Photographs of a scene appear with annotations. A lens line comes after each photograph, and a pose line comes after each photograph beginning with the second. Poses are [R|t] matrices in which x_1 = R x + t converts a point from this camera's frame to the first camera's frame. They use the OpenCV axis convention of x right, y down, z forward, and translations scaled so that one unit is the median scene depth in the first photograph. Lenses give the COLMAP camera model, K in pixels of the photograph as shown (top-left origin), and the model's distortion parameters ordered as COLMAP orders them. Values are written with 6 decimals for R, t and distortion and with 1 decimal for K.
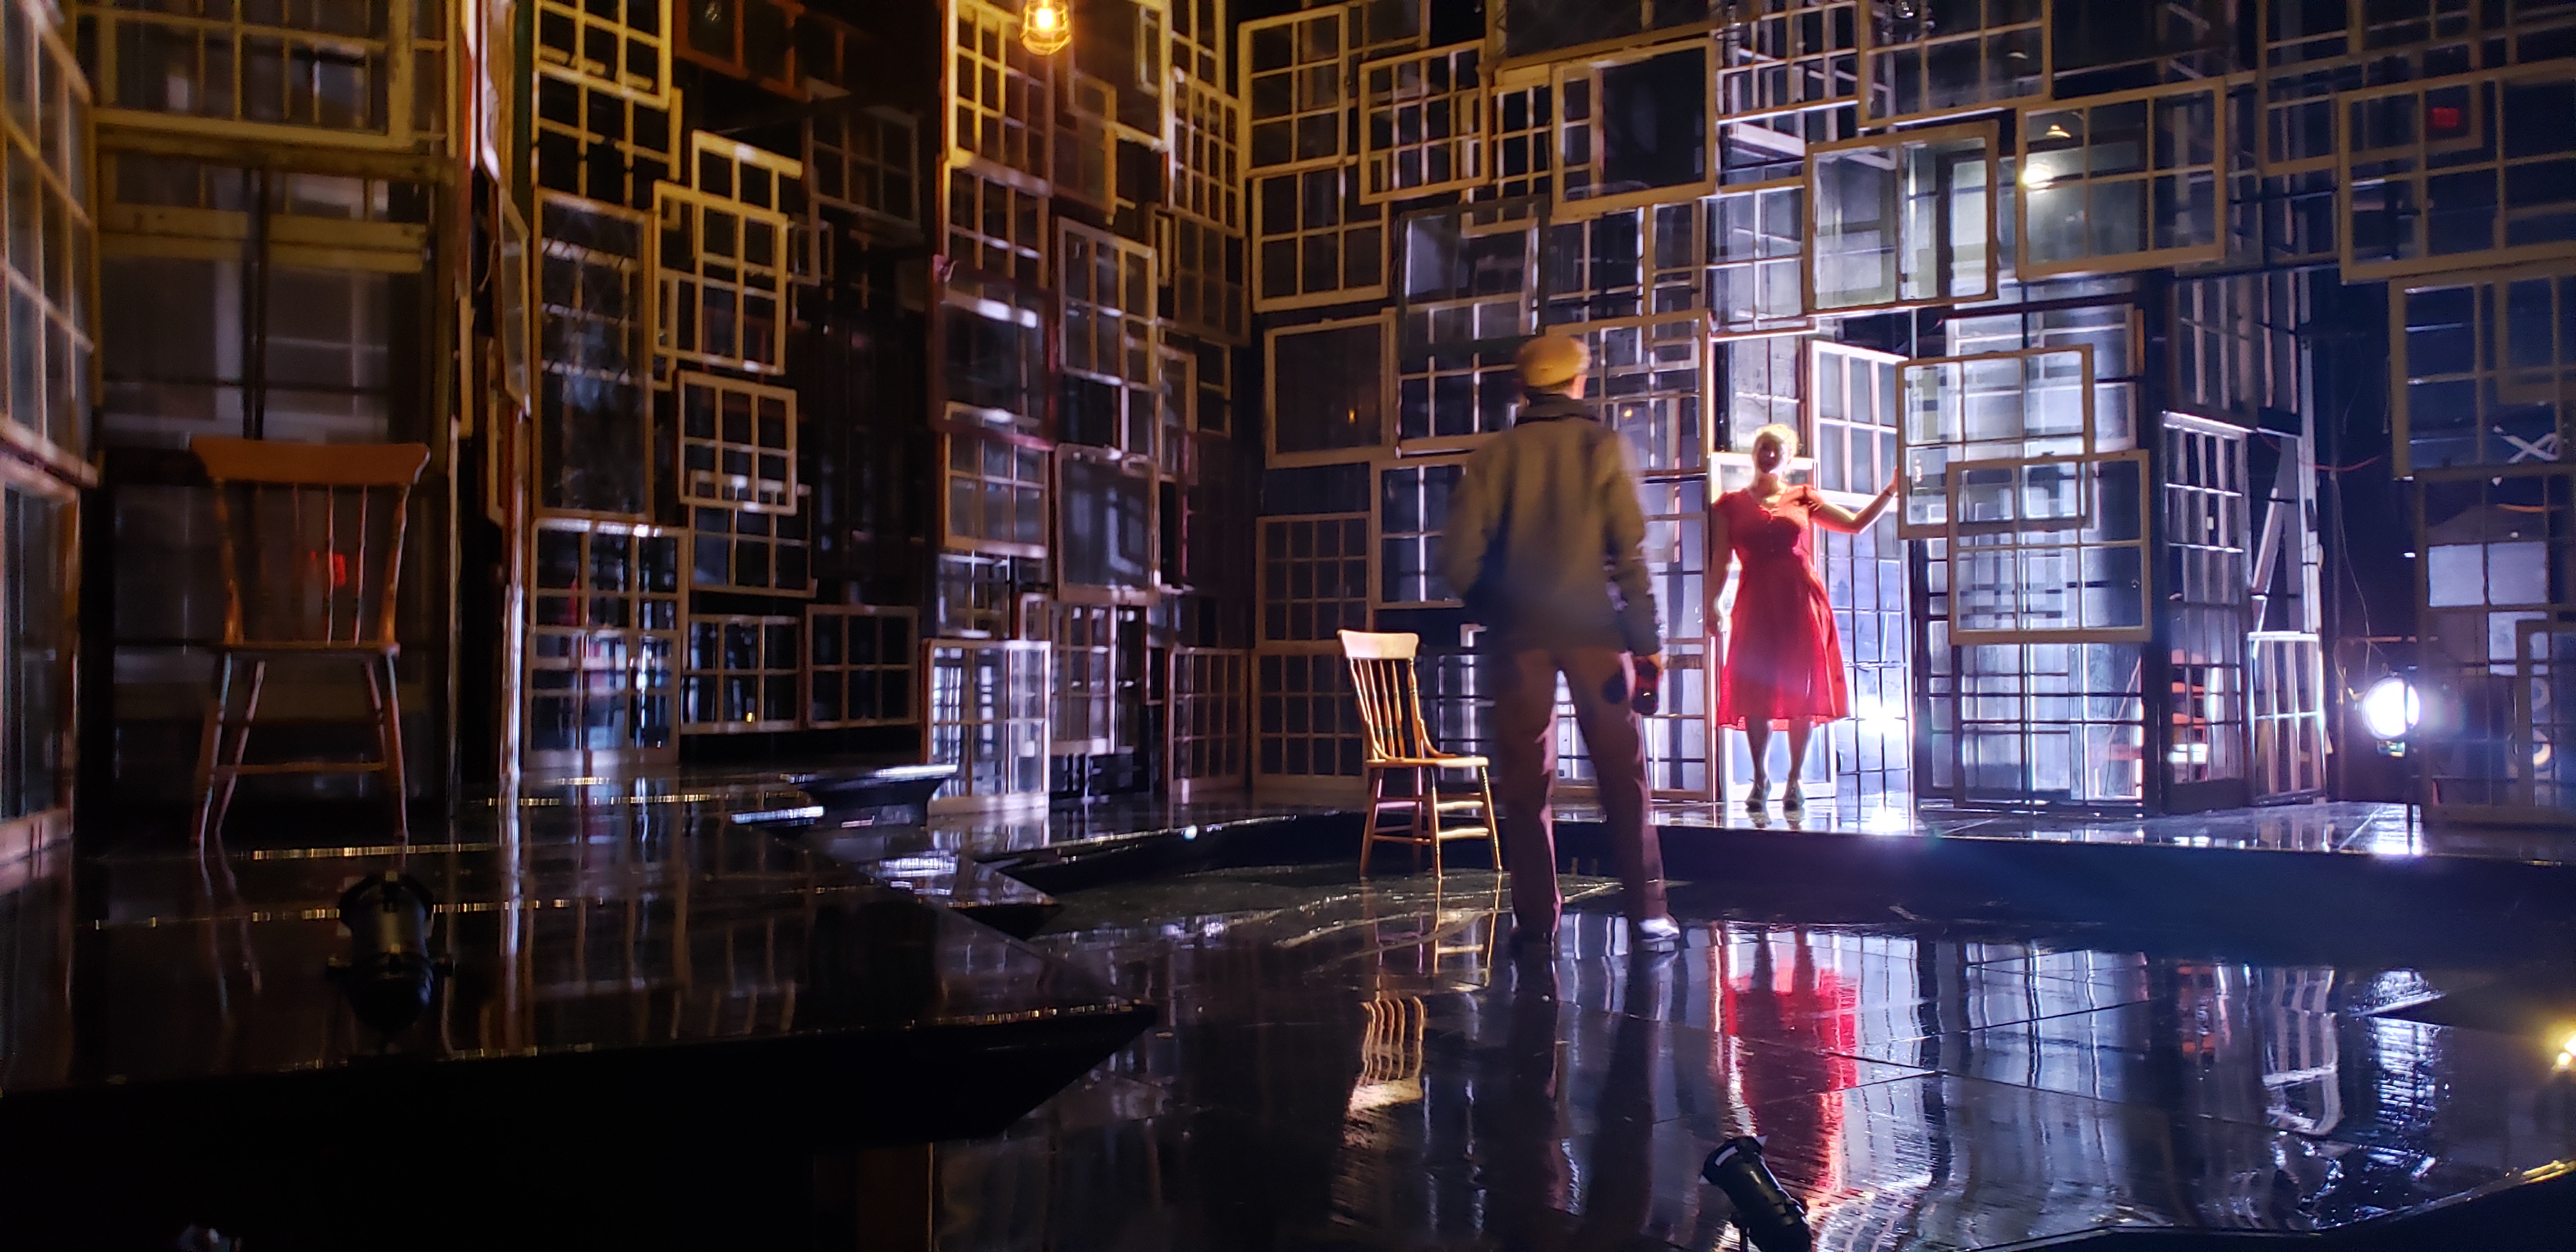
lens RADIAL K [[1952.0, 0, 1285.0], [0, 1952.0, 629.5], [0, 0, 1]] dist [0.094207, -0.121030]
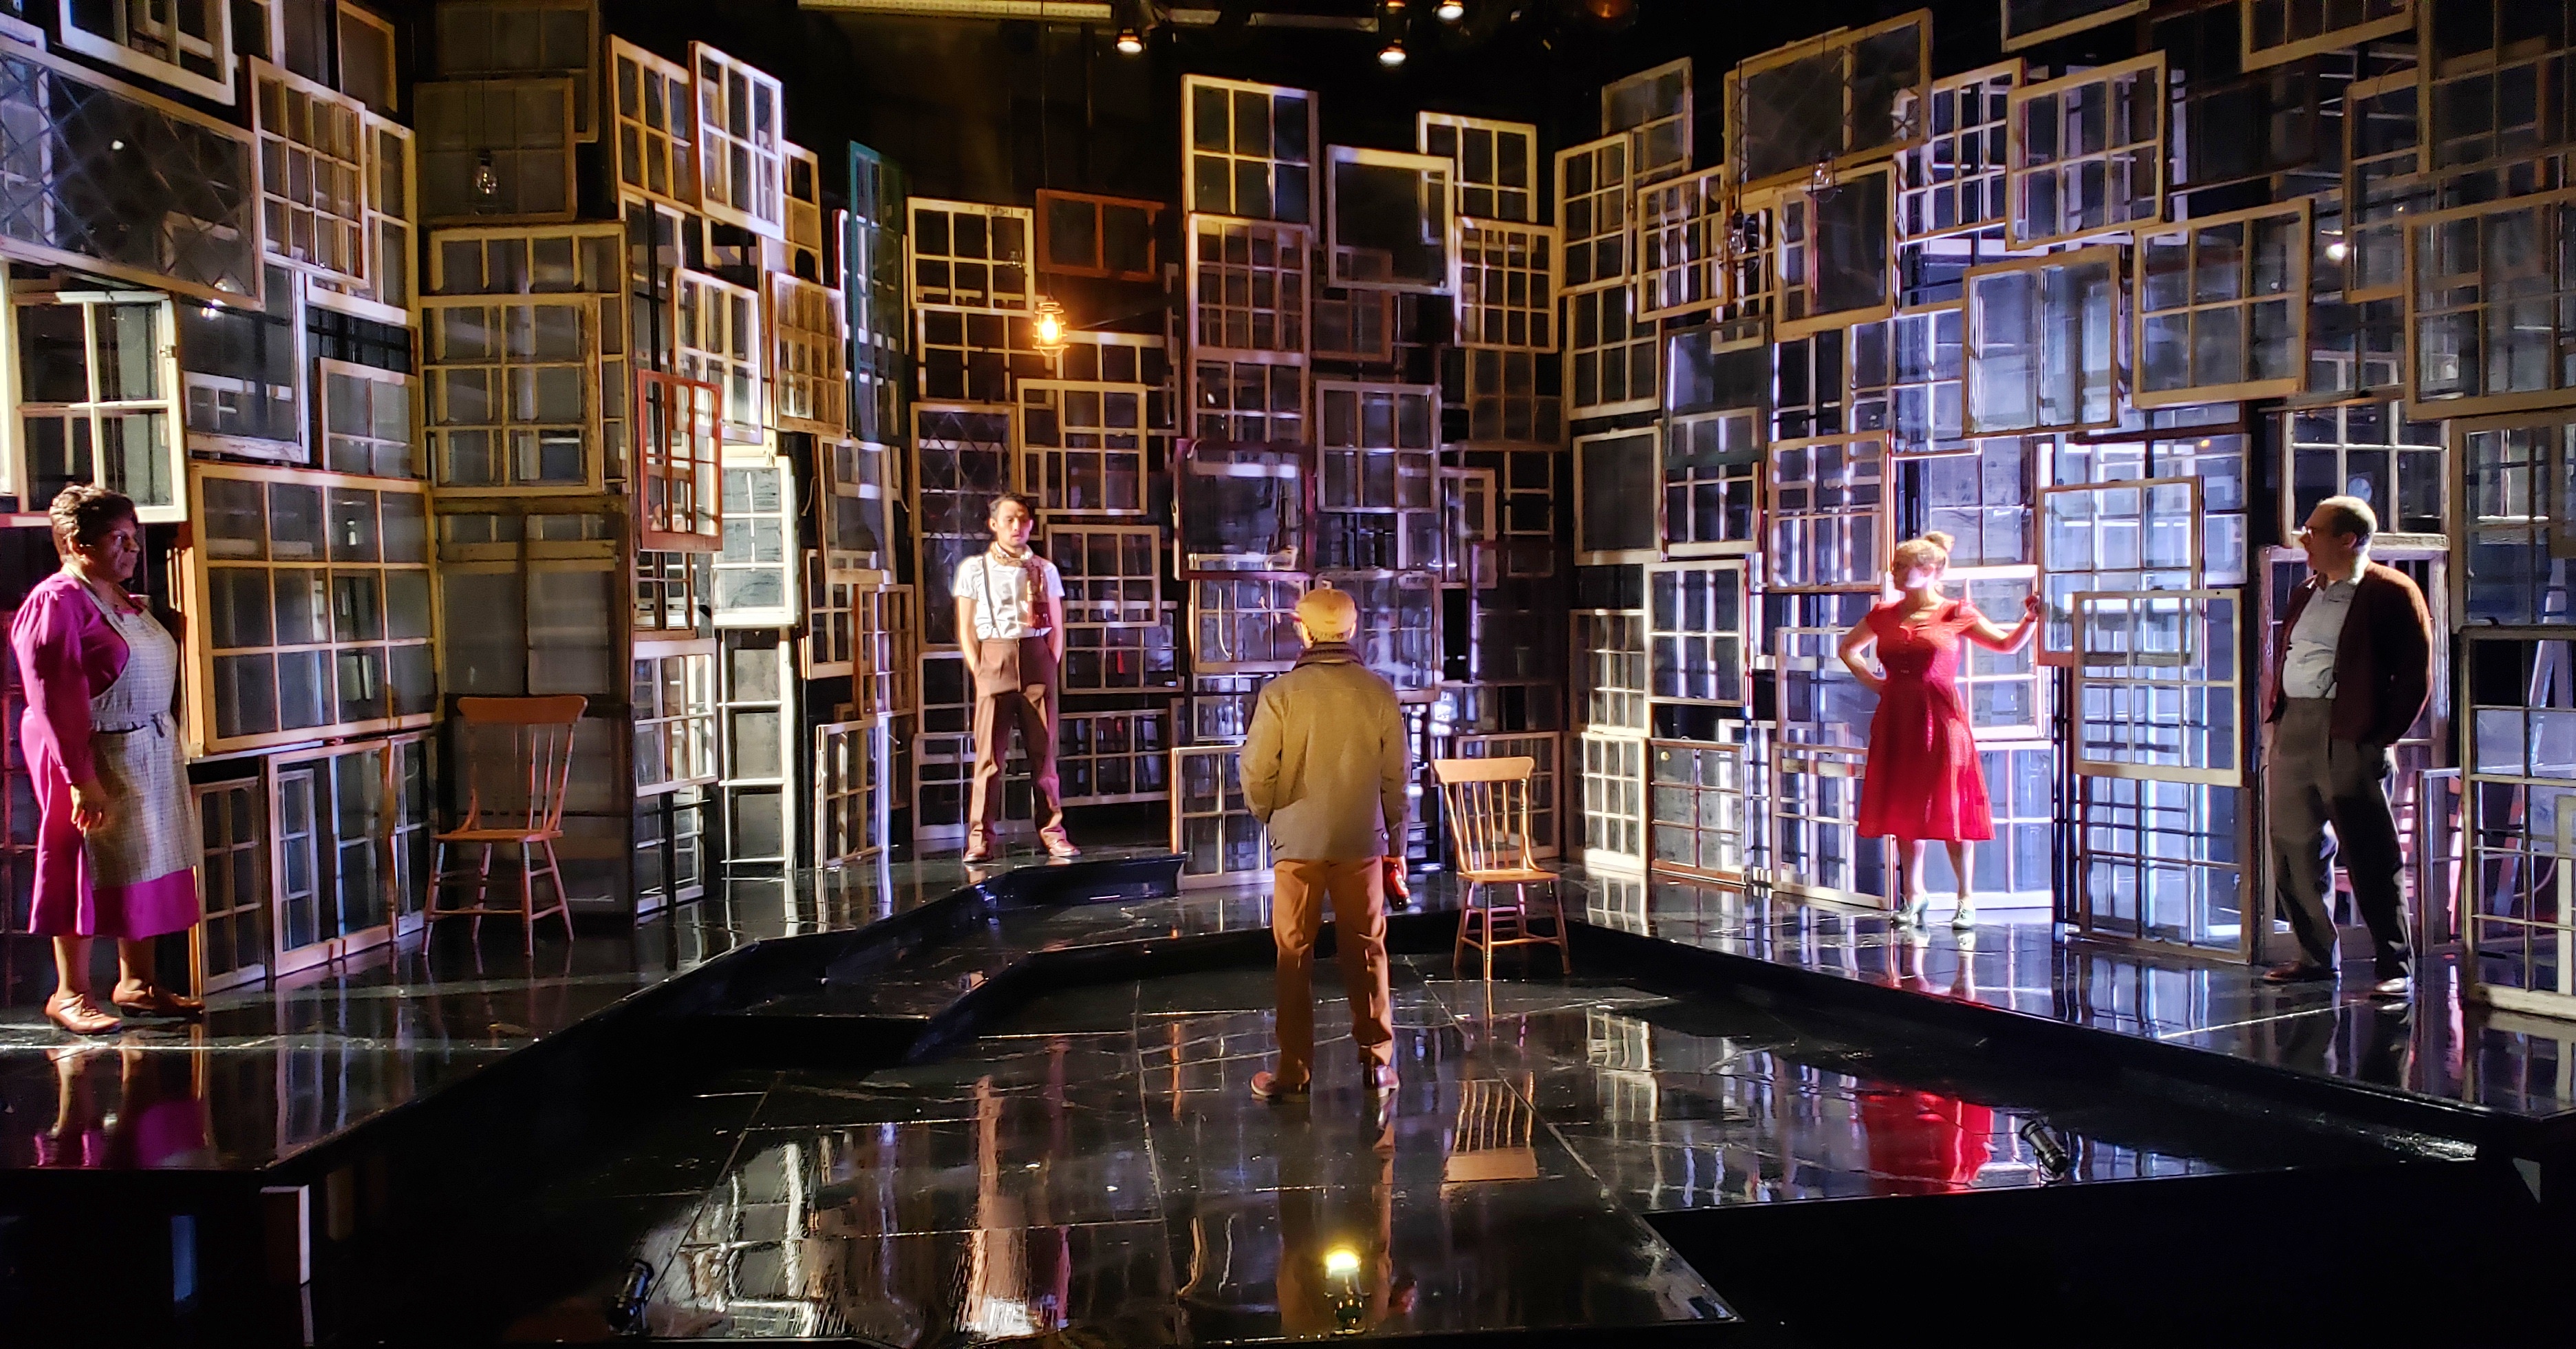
lens RADIAL K [[2083.6, 0, 1300.6], [0, 2083.6, 679.4], [0, 0, 1]] dist [0.059173, -0.003309]
pose [[0.883253, 0.009580, -0.468799, 0.445837], [0.021029, 0.997976, 0.060016, -0.102772], [0.468426, -0.062868, 0.881263, -0.110276]]
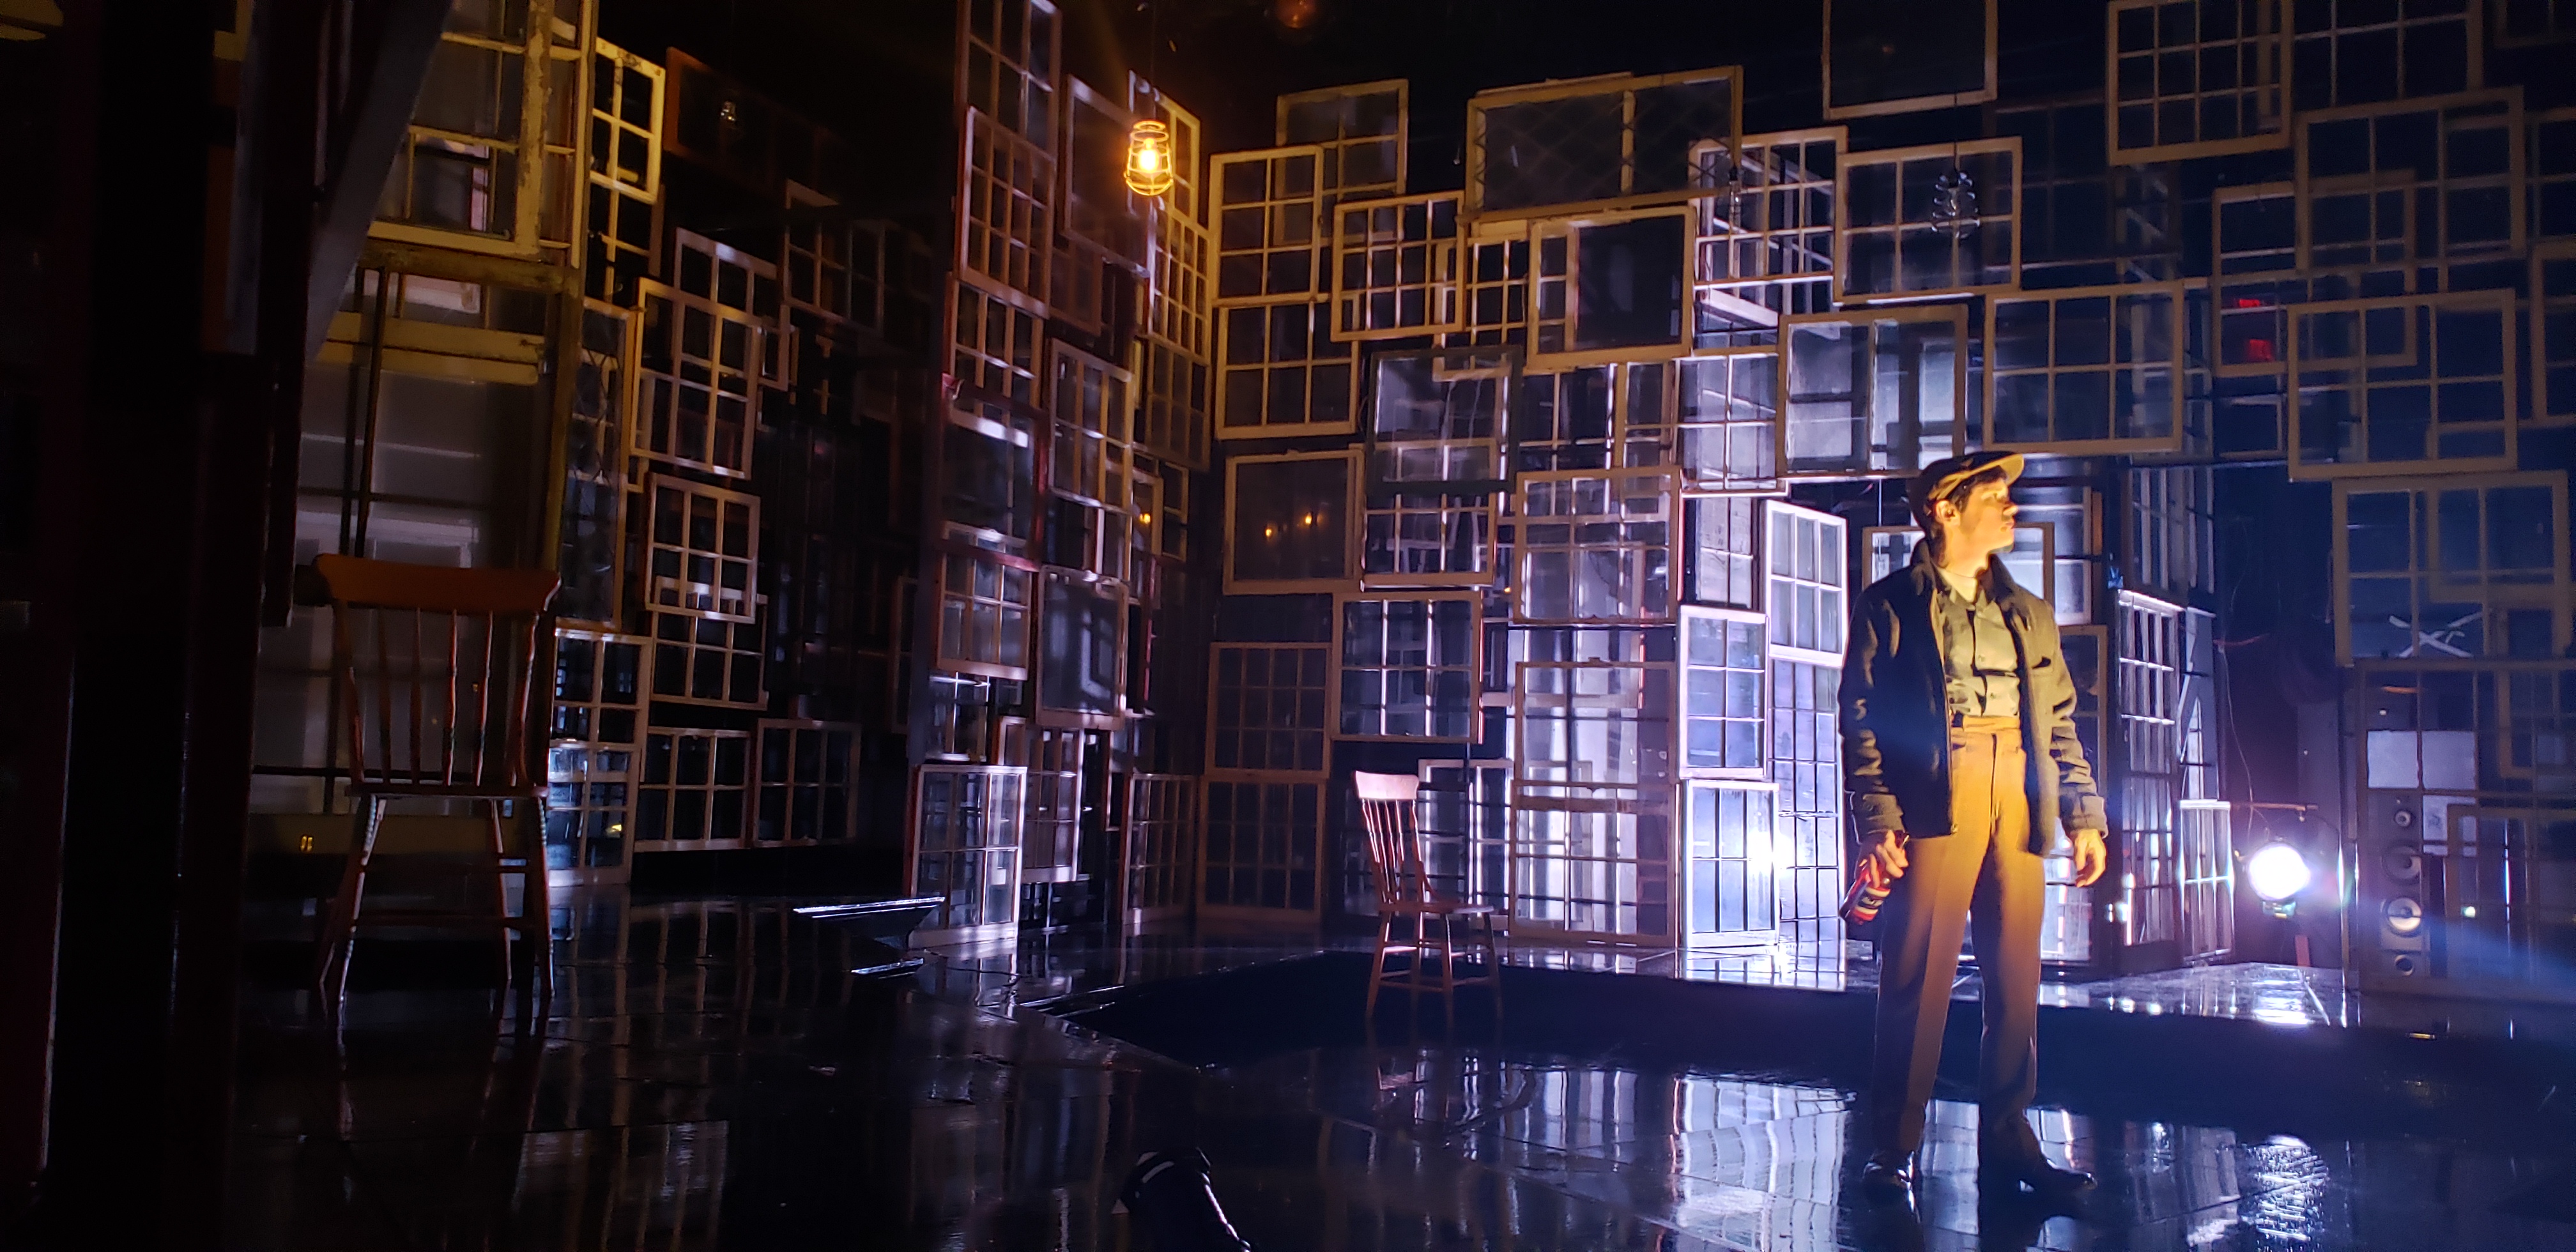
lens RADIAL K [[1939.5, 0, 1299.7], [0, 1939.5, 620.0], [0, 0, 1]] dist [0.152821, -0.291335]
pose [[0.991422, 0.044068, 0.123044, -0.102889], [-0.037143, 0.997624, -0.058020, -0.014867], [-0.125309, 0.052952, 0.990704, 0.012824]]
